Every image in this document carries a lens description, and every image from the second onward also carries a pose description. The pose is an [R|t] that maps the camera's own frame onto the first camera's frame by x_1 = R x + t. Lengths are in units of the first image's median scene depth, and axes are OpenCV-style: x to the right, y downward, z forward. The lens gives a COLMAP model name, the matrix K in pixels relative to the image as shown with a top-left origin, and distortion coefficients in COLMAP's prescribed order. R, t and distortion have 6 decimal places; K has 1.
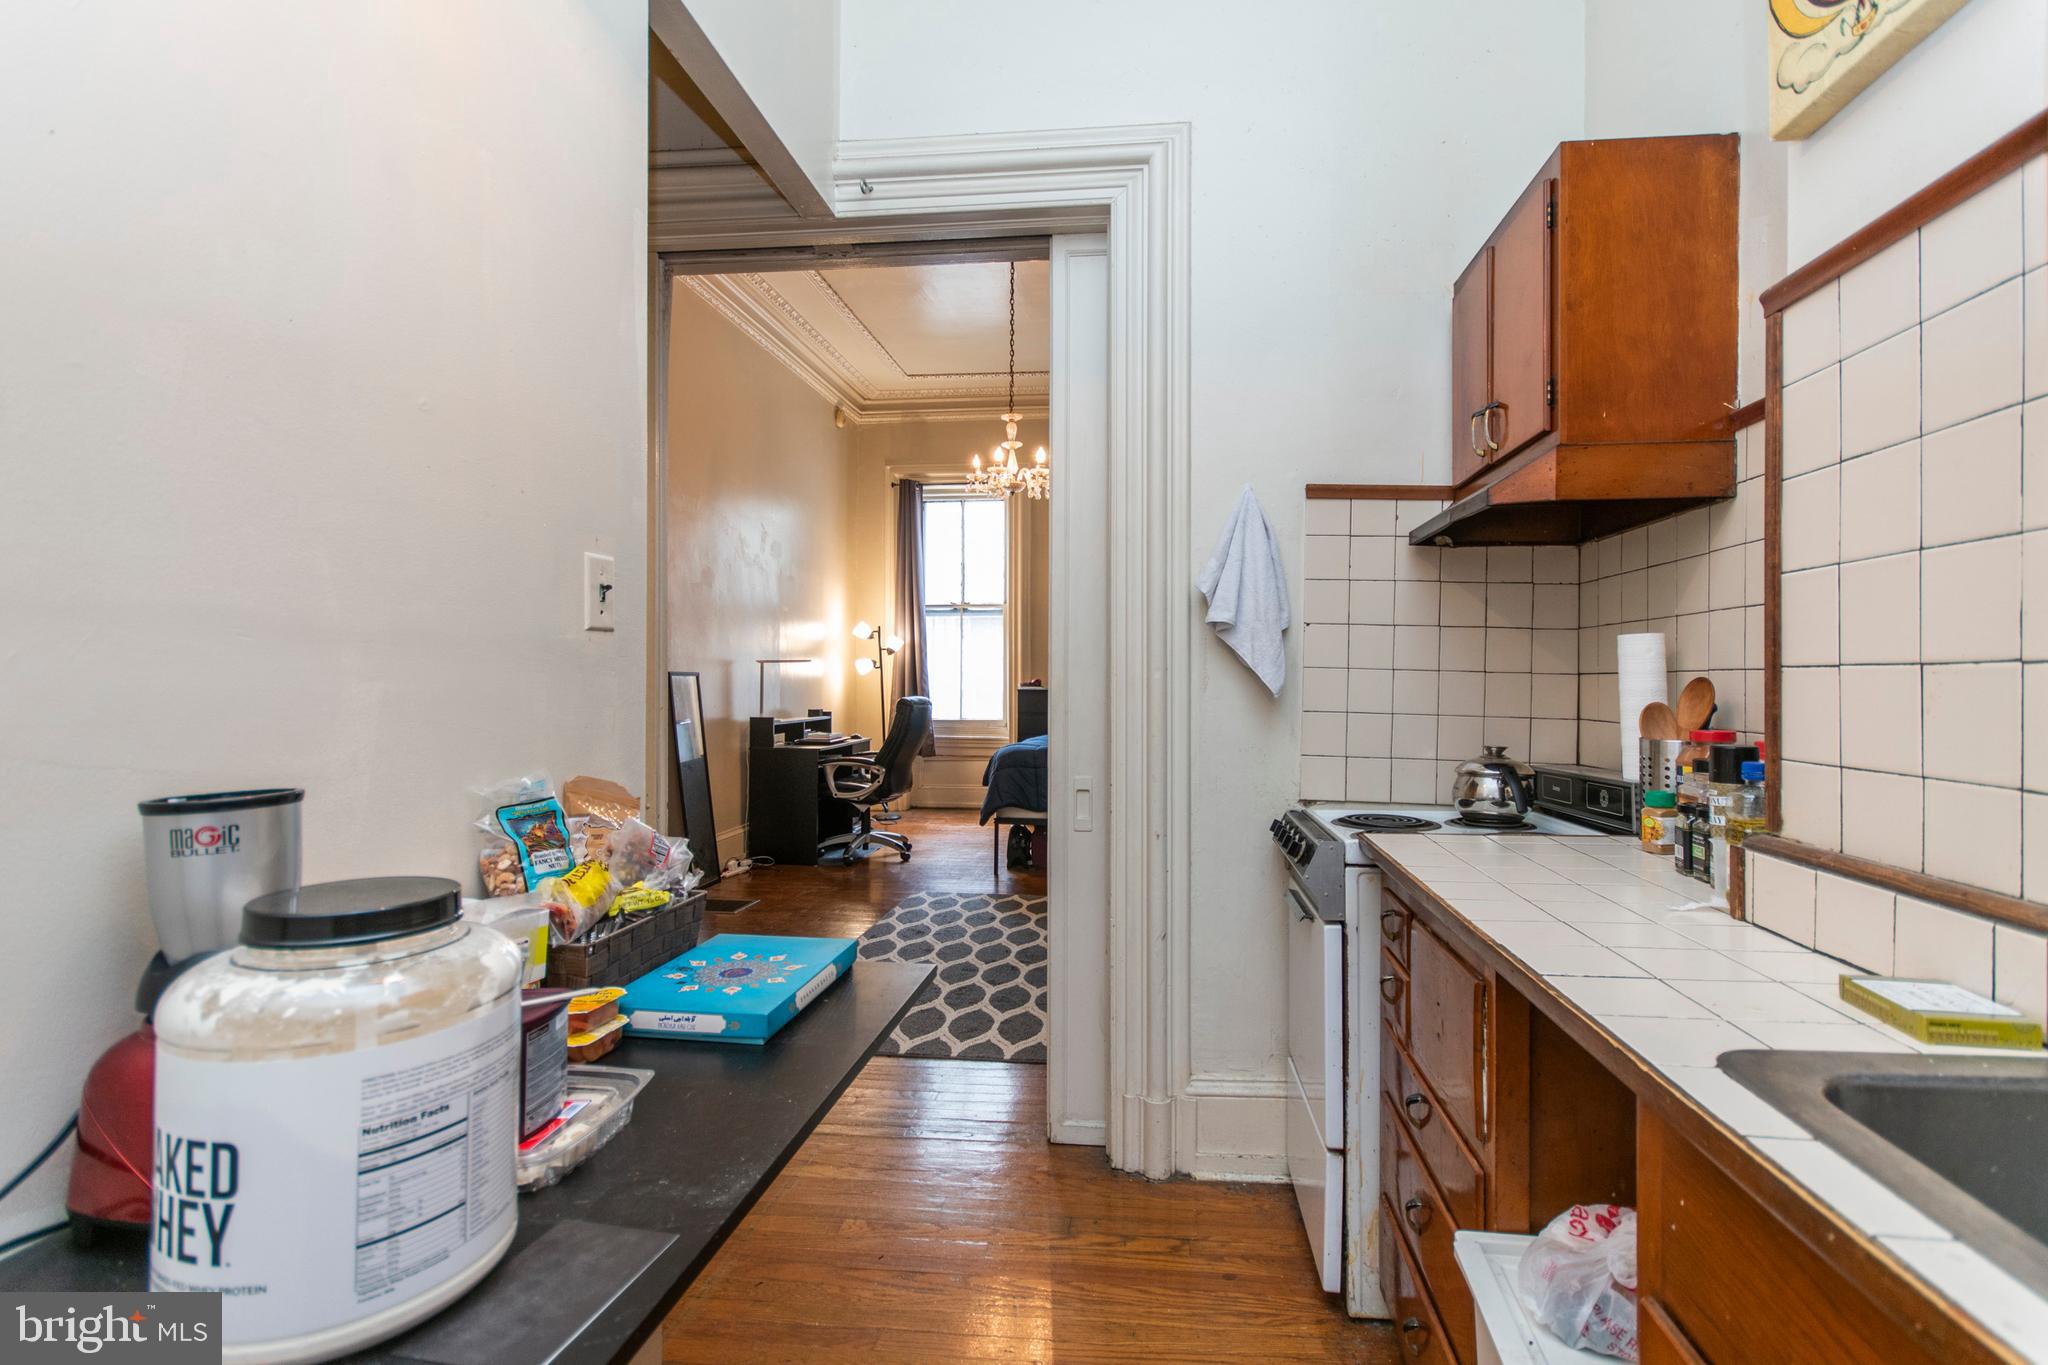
lens RADIAL K [[934.6, 0, 1022.6], [0, 934.6, 679.2], [0, 0, 1]] dist [0.014544, -0.003804]
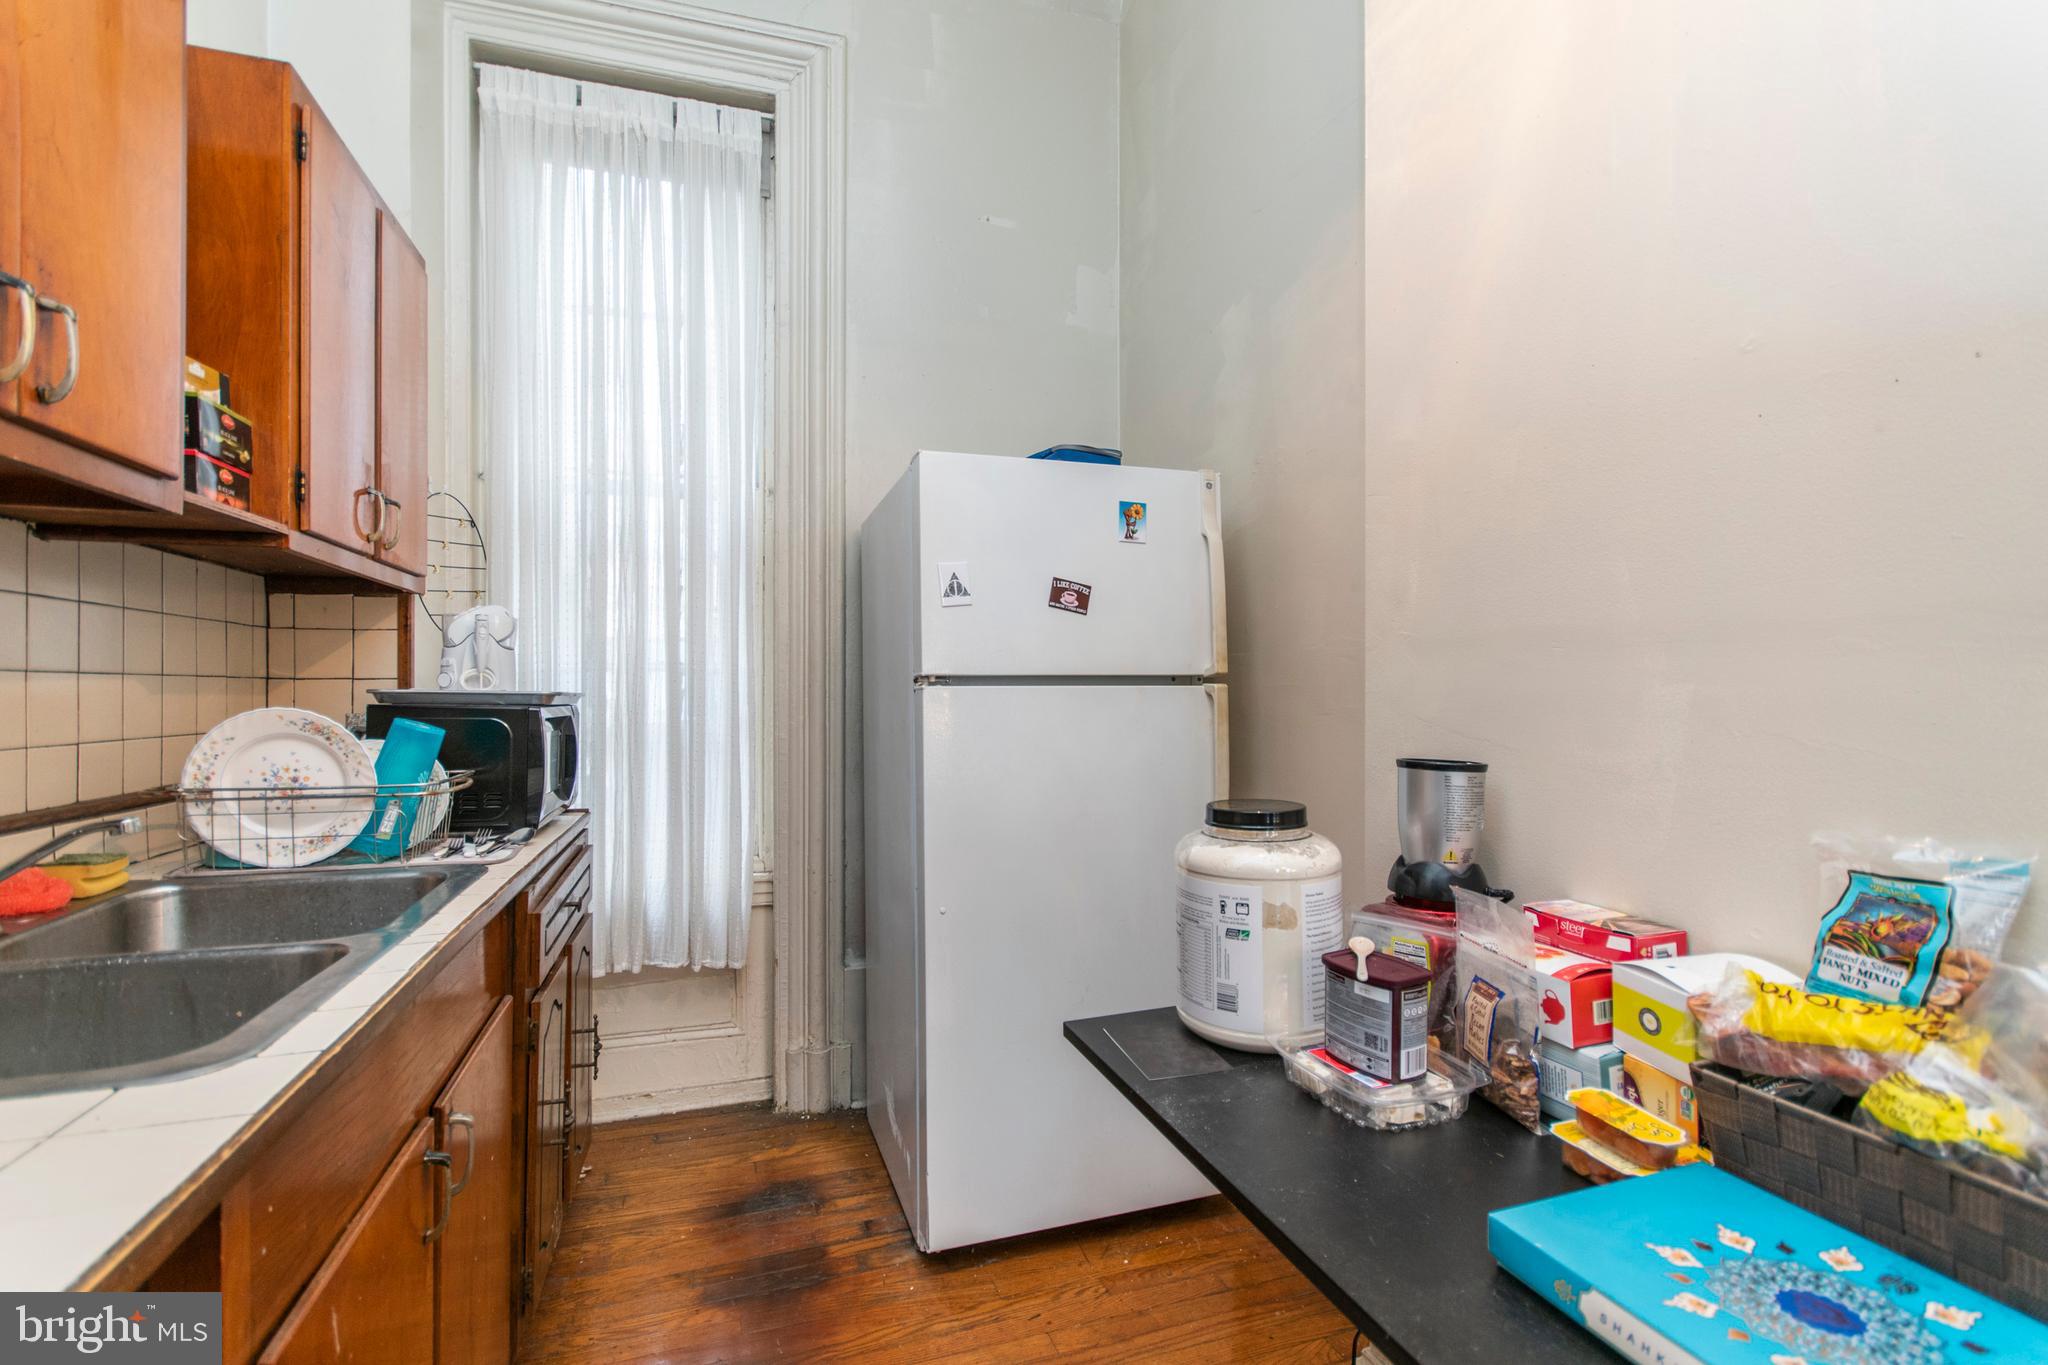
lens RADIAL K [[934.6, 0, 1022.4], [0, 934.6, 684.6], [0, 0, 1]] dist [0.014544, -0.003804]
pose [[-0.892234, 0.000947, -0.451573, 0.262257], [0.001822, 0.999997, -0.001503, 0.008387], [0.451570, -0.002164, -0.892233, 1.312068]]
